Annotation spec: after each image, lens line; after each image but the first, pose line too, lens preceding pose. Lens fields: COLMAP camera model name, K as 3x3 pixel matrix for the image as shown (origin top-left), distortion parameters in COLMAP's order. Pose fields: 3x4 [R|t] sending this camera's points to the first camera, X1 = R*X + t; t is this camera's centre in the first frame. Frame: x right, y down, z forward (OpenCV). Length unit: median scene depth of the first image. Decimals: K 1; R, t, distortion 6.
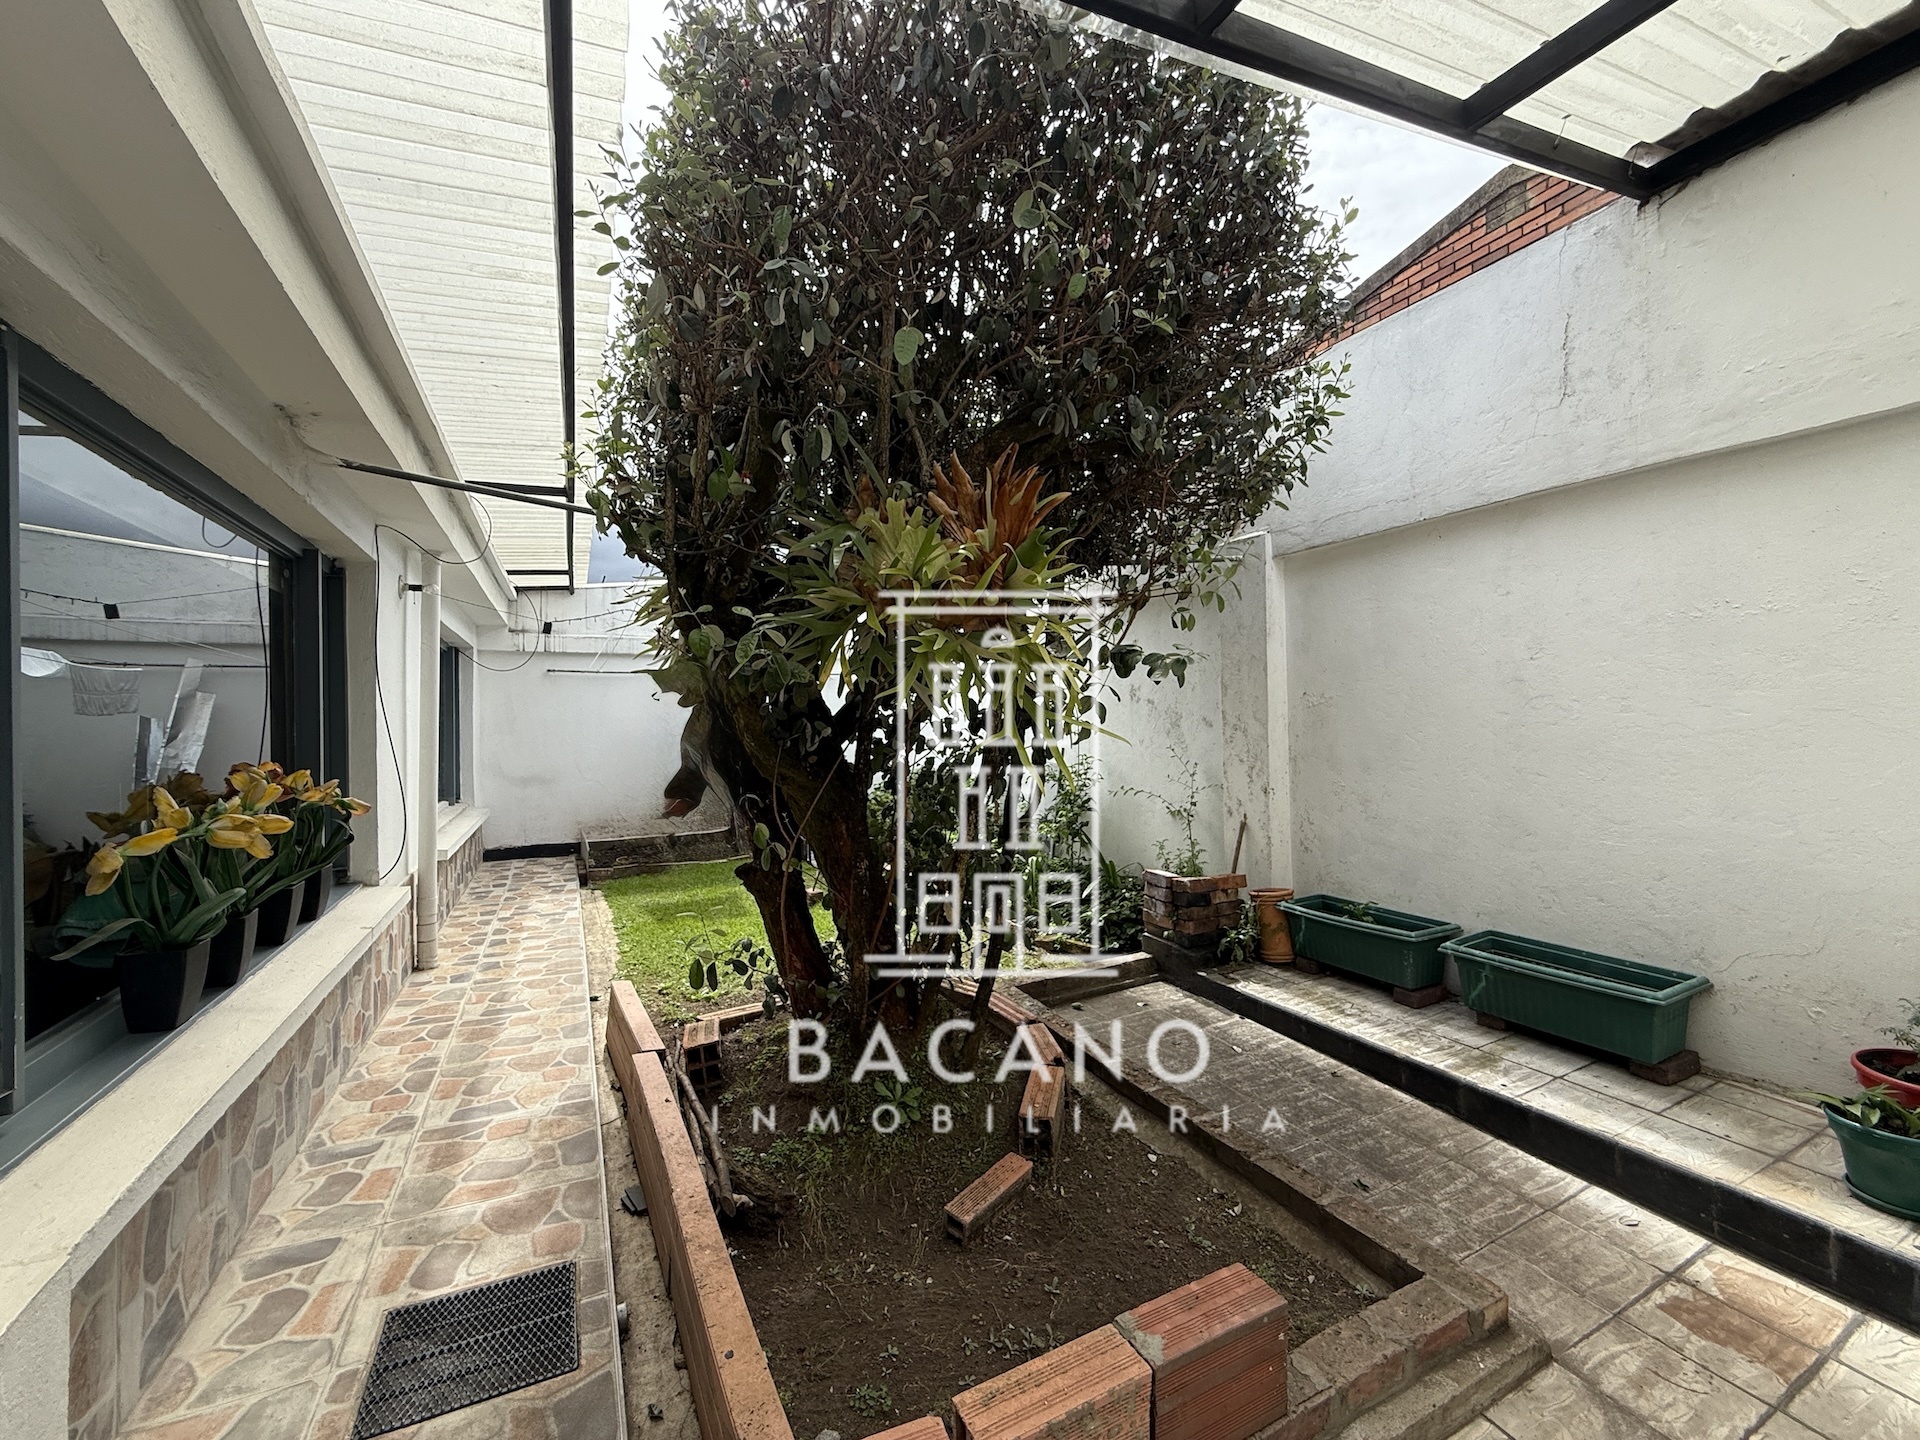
lens RADIAL K [[764.0, 0, 959.5], [0, 764.0, 725.2], [0, 0, 1]] dist [-0.000958, 0.001293]
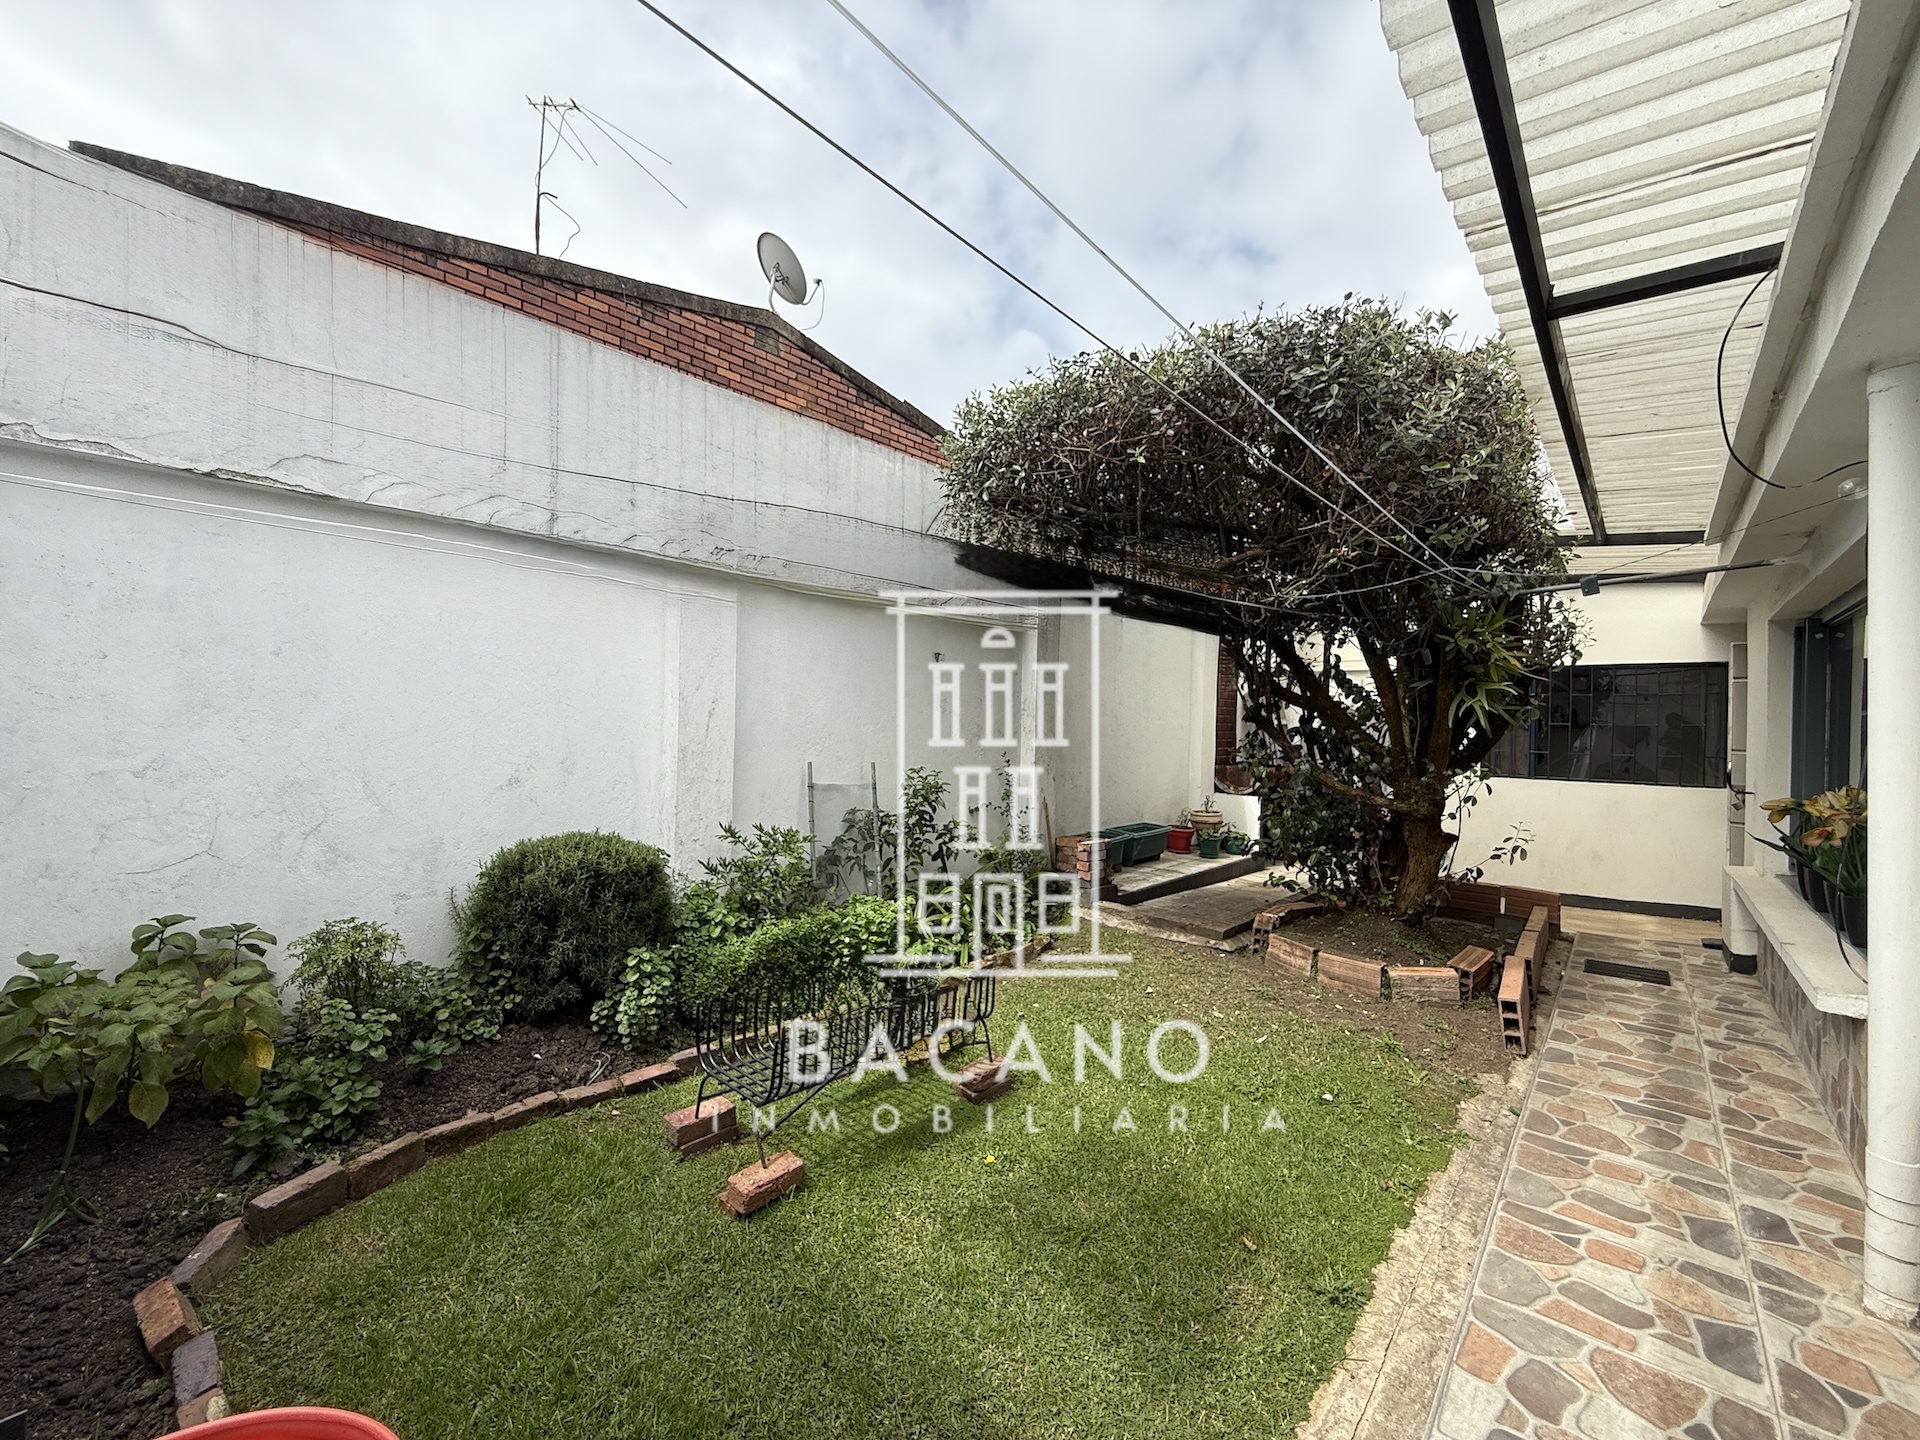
lens RADIAL K [[764.0, 0, 958.4], [0, 764.0, 728.1], [0, 0, 1]] dist [-0.000958, 0.001293]
pose [[-0.359887, -0.005102, 0.932982, -1.370269], [-0.018443, 0.999829, -0.001646, -0.010197], [-0.932814, -0.017799, -0.359919, 2.500863]]
